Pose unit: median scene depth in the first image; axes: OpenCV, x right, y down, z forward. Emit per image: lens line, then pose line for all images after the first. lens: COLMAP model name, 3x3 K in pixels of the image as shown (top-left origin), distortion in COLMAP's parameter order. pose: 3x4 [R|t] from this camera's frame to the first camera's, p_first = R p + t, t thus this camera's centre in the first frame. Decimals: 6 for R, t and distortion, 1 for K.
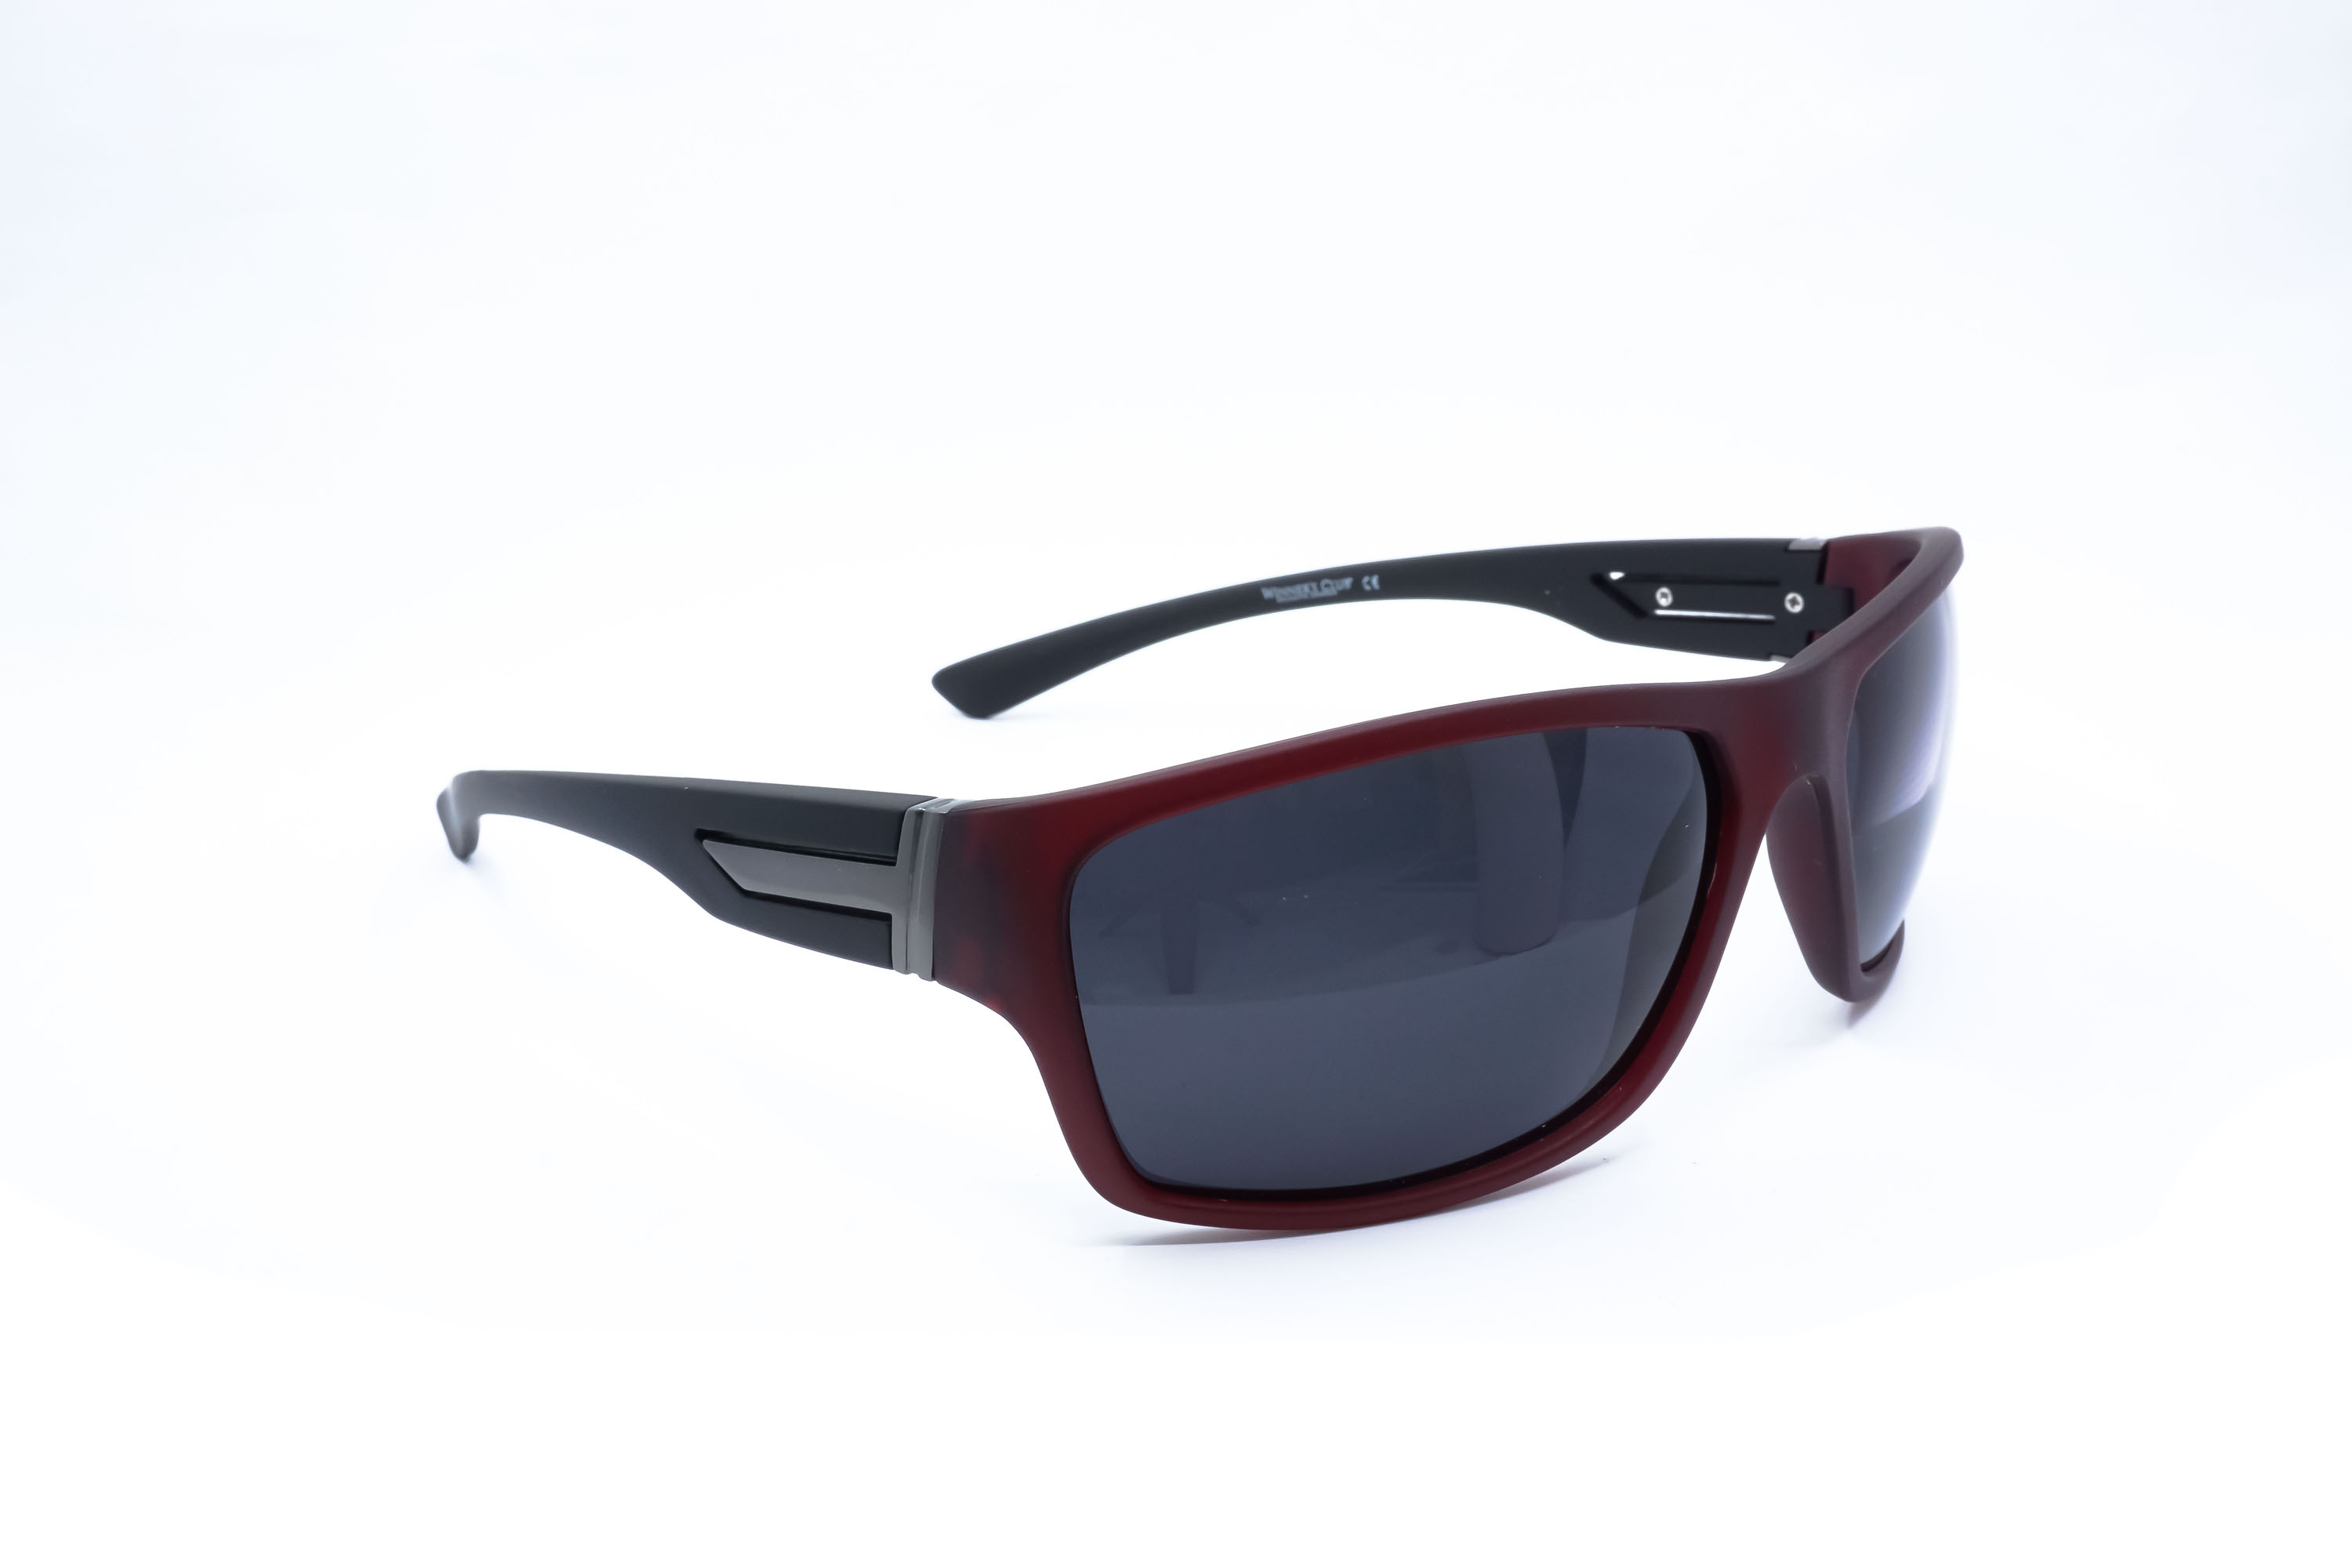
lens RADIAL K [[2512.3, 0, 1176.0], [0, 2512.3, 784.0], [0, 0, 1]] dist [0.009046, 0.001070]
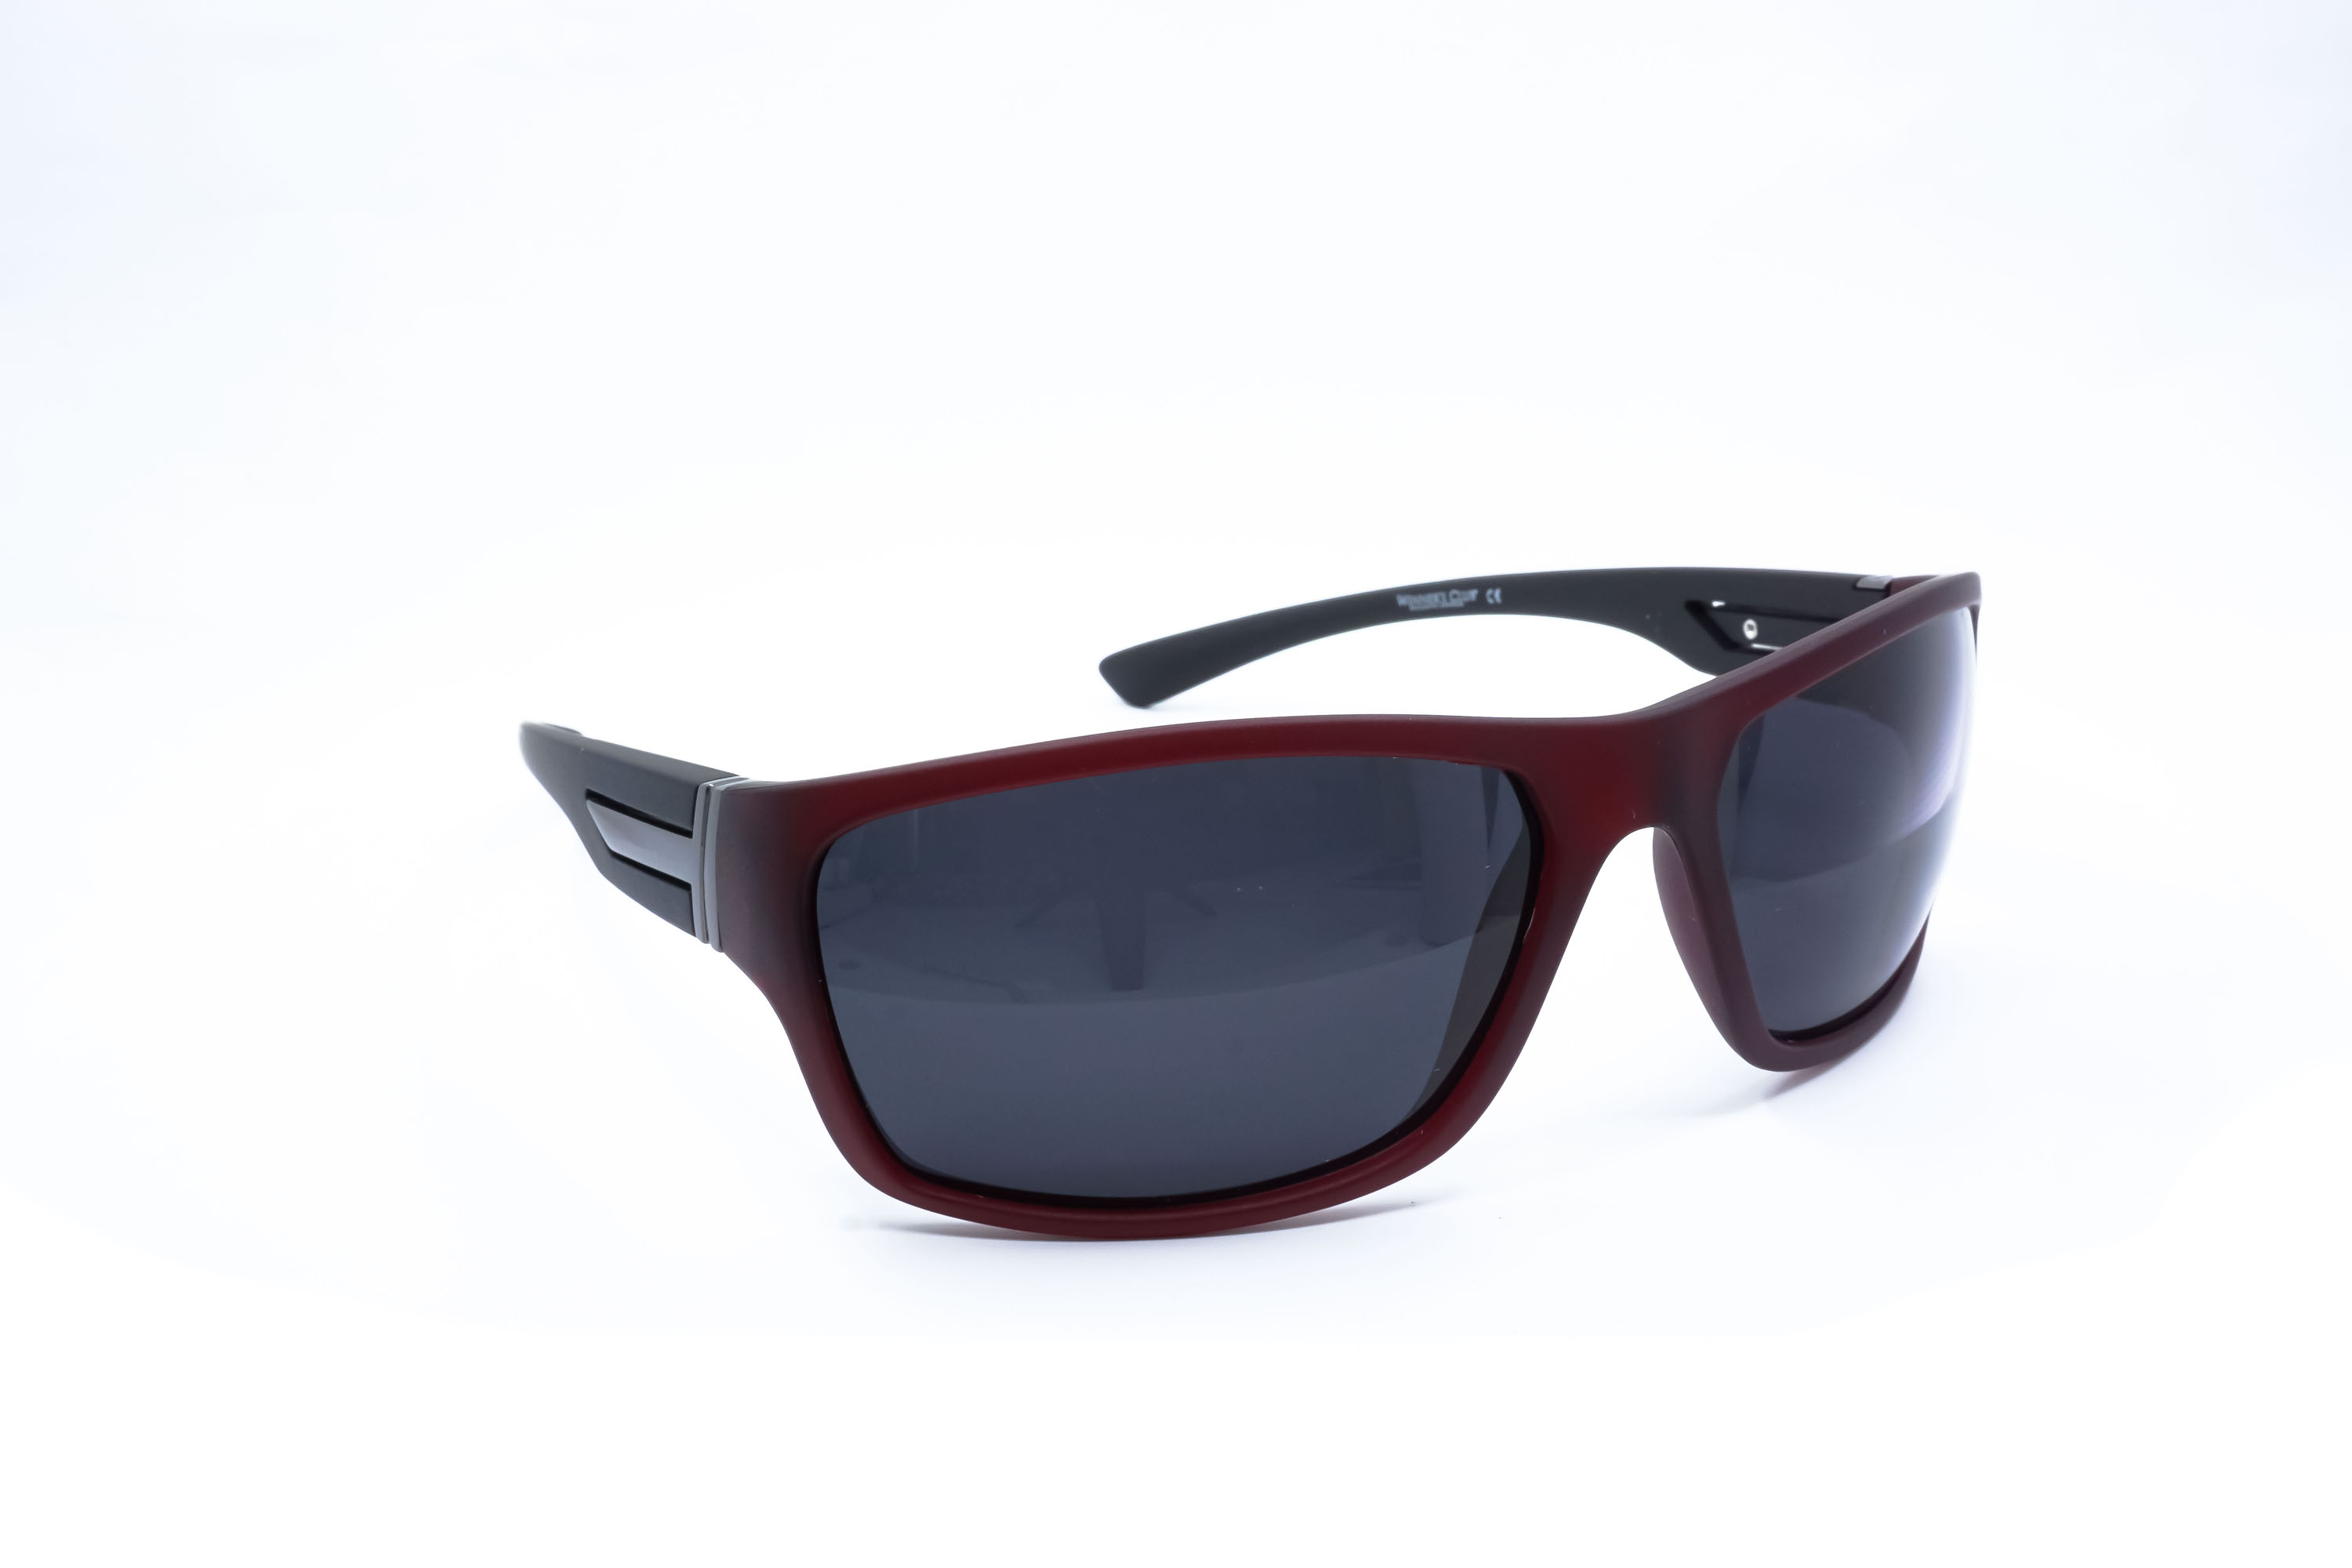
lens RADIAL K [[2512.3, 0, 1176.0], [0, 2512.3, 784.0], [0, 0, 1]] dist [0.009046, 0.001070]
pose [[0.967895, 0.078544, -0.238767, 0.230338], [-0.077366, 0.996900, 0.014313, -0.013899], [0.239151, 0.004619, 0.970971, 0.029365]]
